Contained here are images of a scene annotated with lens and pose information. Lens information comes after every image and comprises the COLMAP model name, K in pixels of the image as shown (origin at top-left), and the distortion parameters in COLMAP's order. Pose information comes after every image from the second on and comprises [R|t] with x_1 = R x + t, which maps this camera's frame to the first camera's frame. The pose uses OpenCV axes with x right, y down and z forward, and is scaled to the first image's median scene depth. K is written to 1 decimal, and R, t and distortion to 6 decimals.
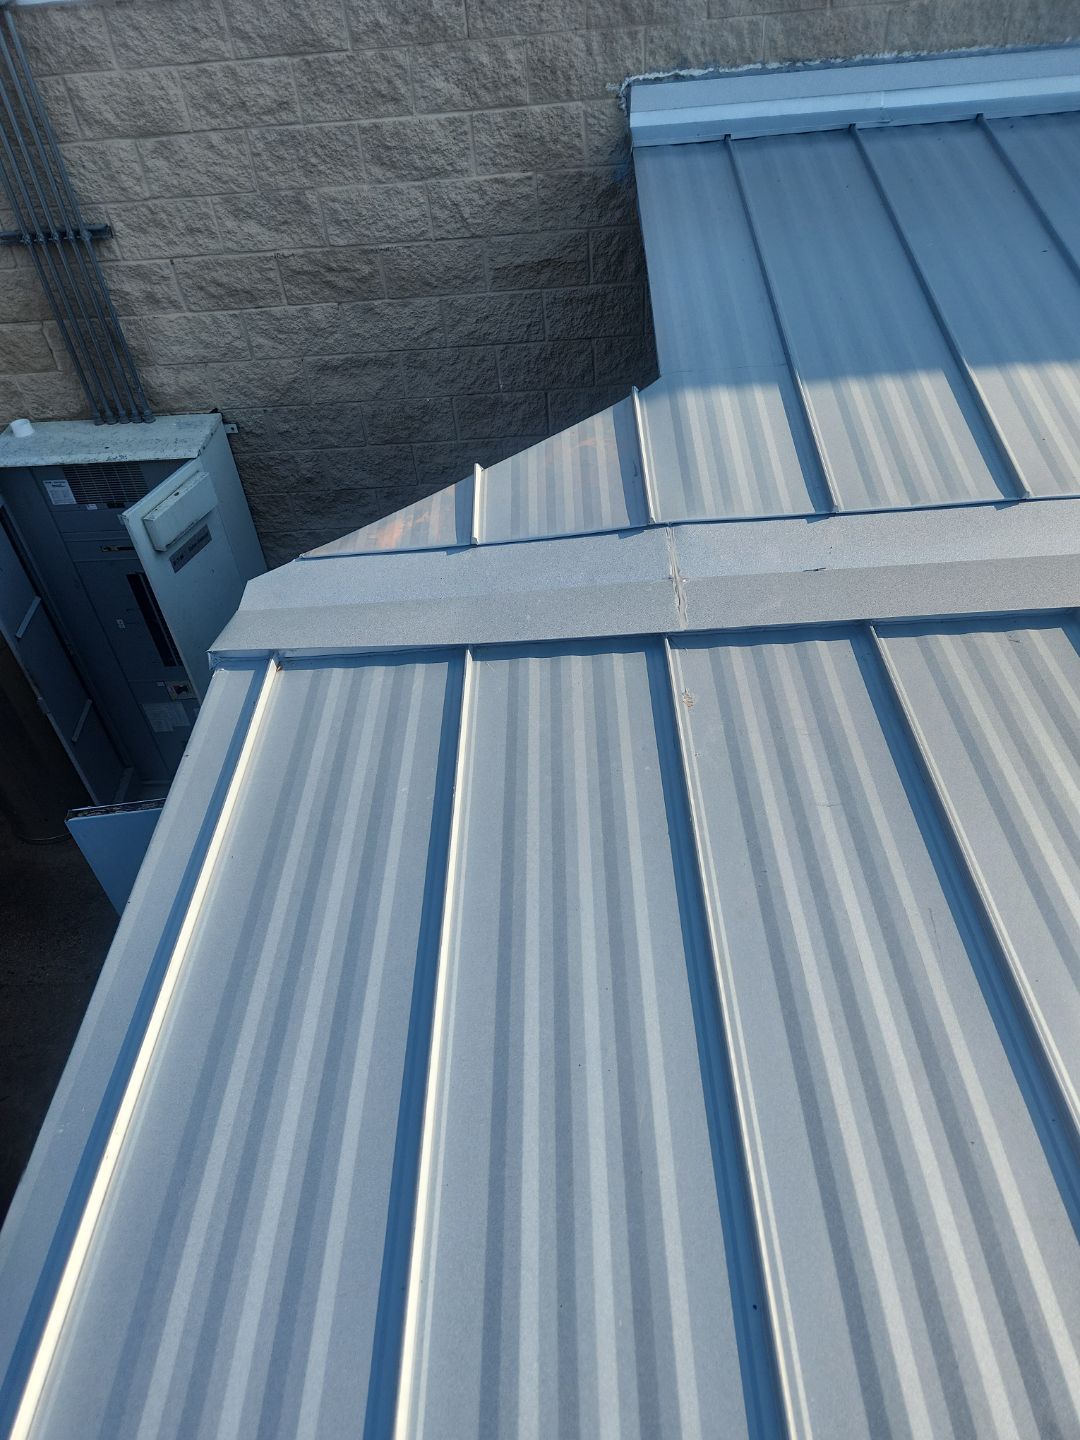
lens RADIAL K [[969.6, 0, 543.4], [0, 969.6, 722.2], [0, 0, 1]] dist [0.080009, -0.070591]
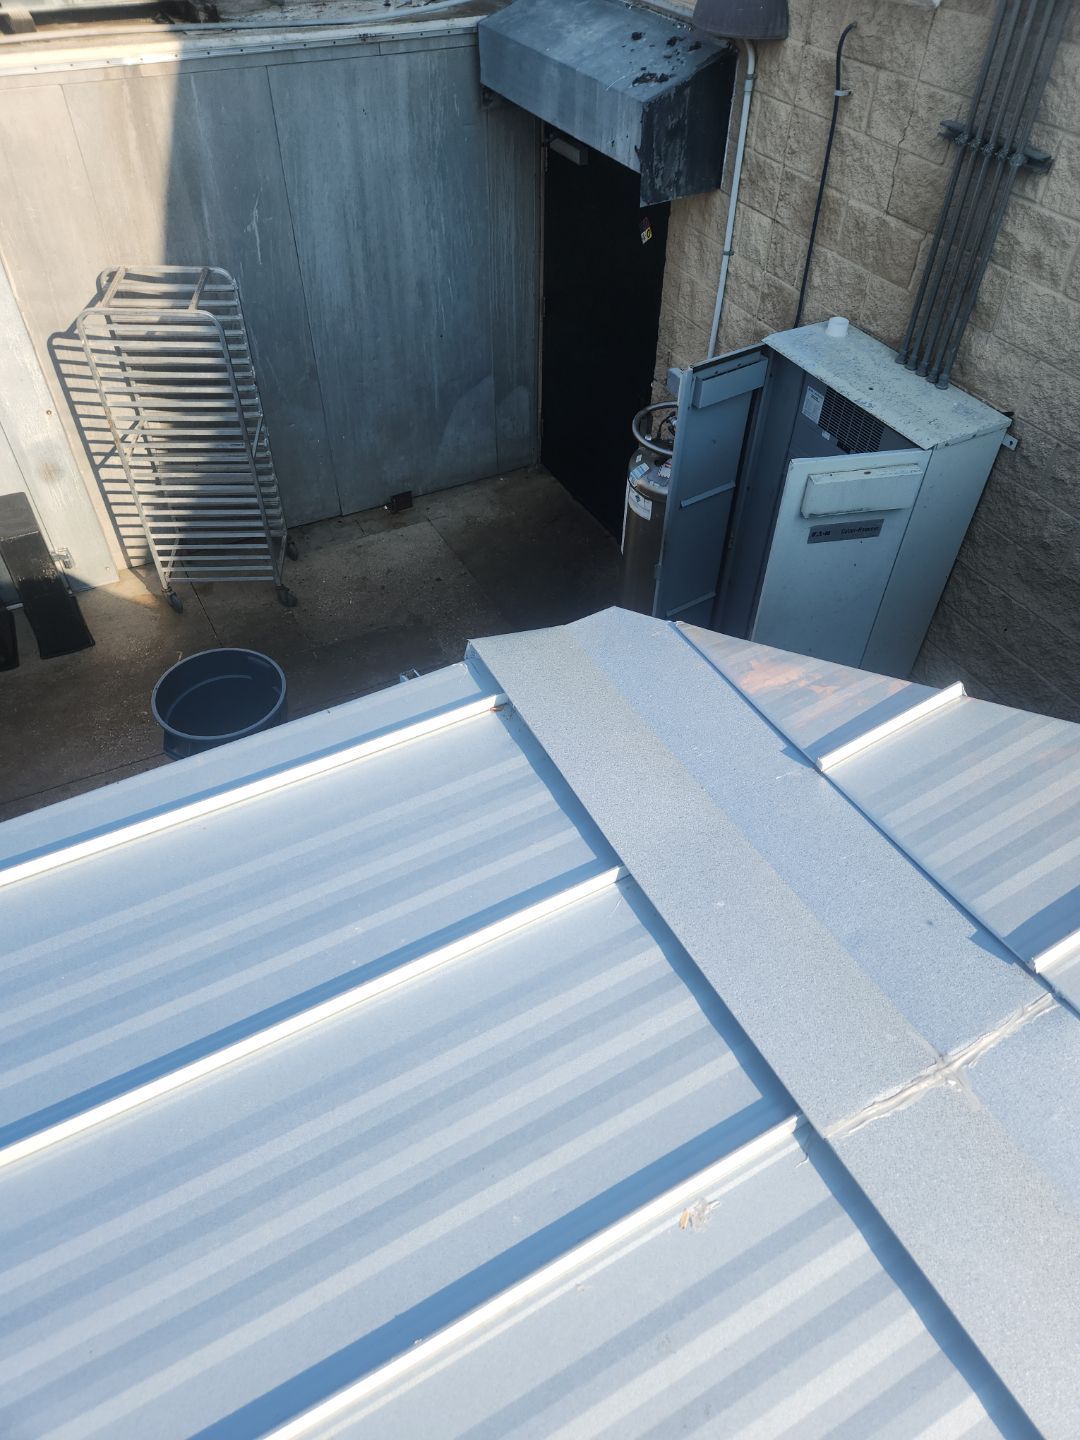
lens RADIAL K [[978.4, 0, 448.4], [0, 978.4, 739.7], [0, 0, 1]] dist [0.062185, -0.045683]
pose [[0.476922, 0.684349, -0.551554, 0.085369], [-0.618755, 0.707088, 0.342301, -0.136985], [0.624250, 0.178026, 0.760670, 0.159629]]
